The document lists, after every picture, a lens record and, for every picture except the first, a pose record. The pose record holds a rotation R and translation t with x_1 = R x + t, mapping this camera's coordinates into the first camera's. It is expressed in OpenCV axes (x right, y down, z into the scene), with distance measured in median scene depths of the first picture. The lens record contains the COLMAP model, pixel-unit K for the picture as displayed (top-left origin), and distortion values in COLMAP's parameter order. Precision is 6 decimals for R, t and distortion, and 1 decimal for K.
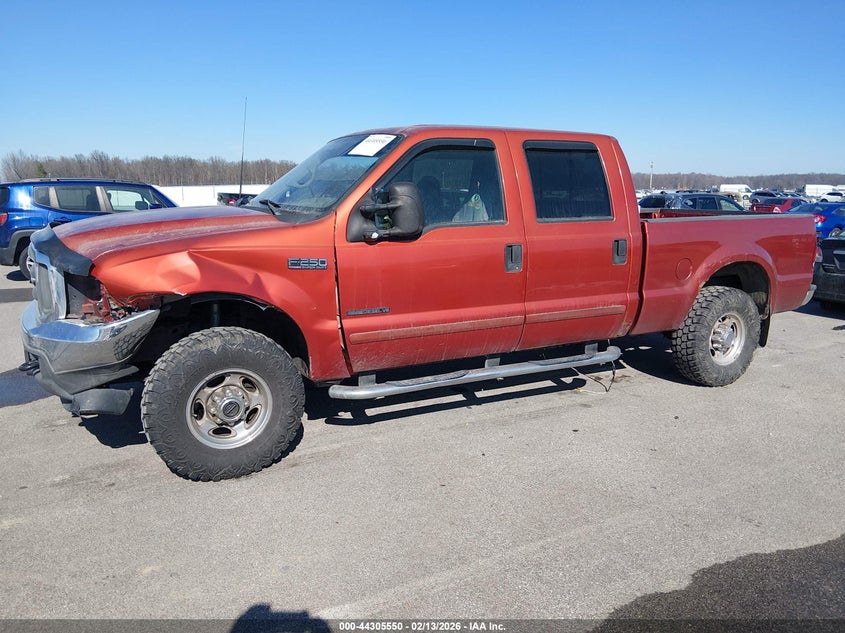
lens RADIAL K [[635.0, 0, 422.5], [0, 635.0, 316.5], [0, 0, 1]] dist [0.073482, -0.111901]
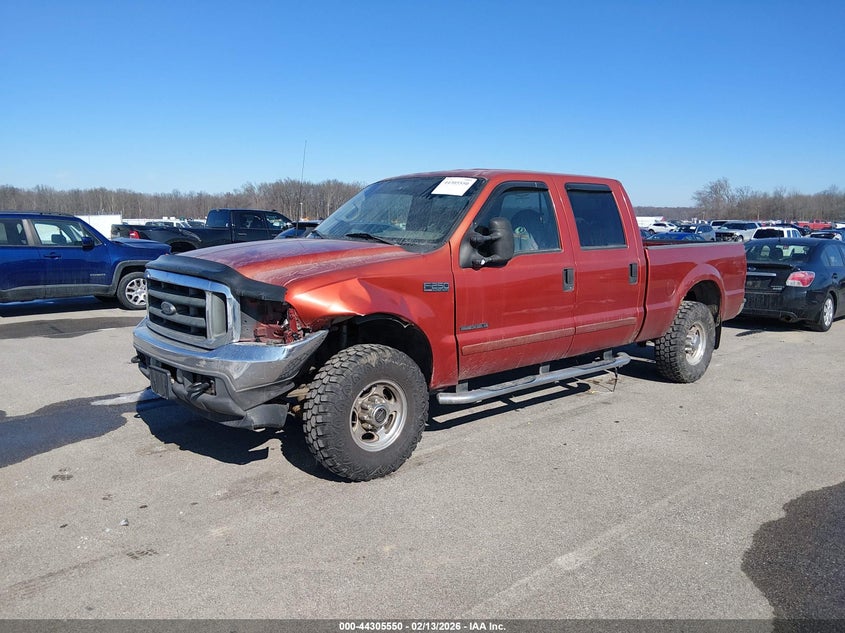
lens RADIAL K [[635.0, 0, 422.5], [0, 635.0, 316.5], [0, 0, 1]] dist [0.073482, -0.111901]
pose [[0.974672, -0.033498, 0.221114, -0.390553], [0.043891, 0.998142, -0.042255, 0.016225], [-0.219288, 0.050889, 0.974332, -0.108014]]
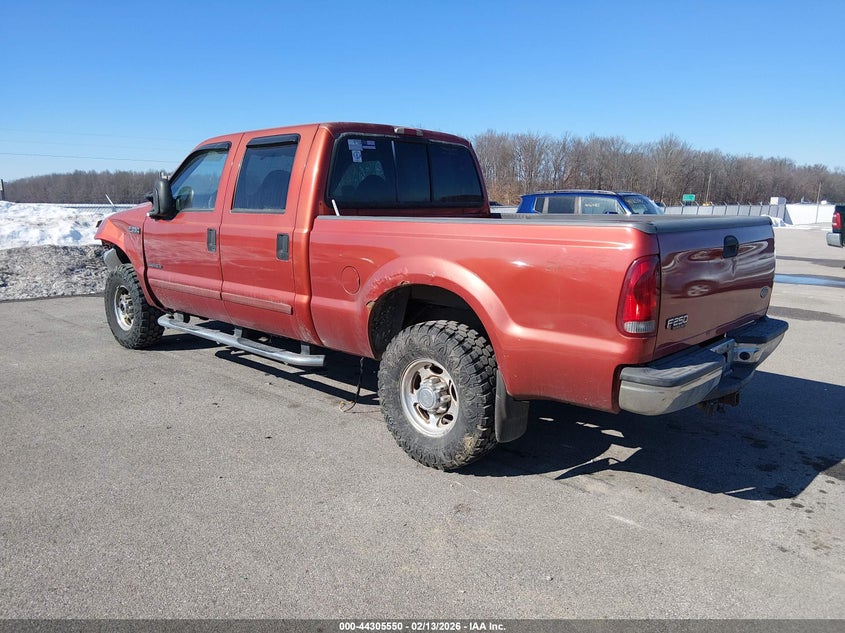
lens RADIAL K [[635.0, 0, 422.5], [0, 635.0, 316.5], [0, 0, 1]] dist [0.073482, -0.111901]
pose [[0.334024, 0.165599, -0.927904, 1.385349], [-0.190325, 0.976017, 0.105673, -0.152944], [0.923149, 0.141306, 0.357530, 0.947374]]
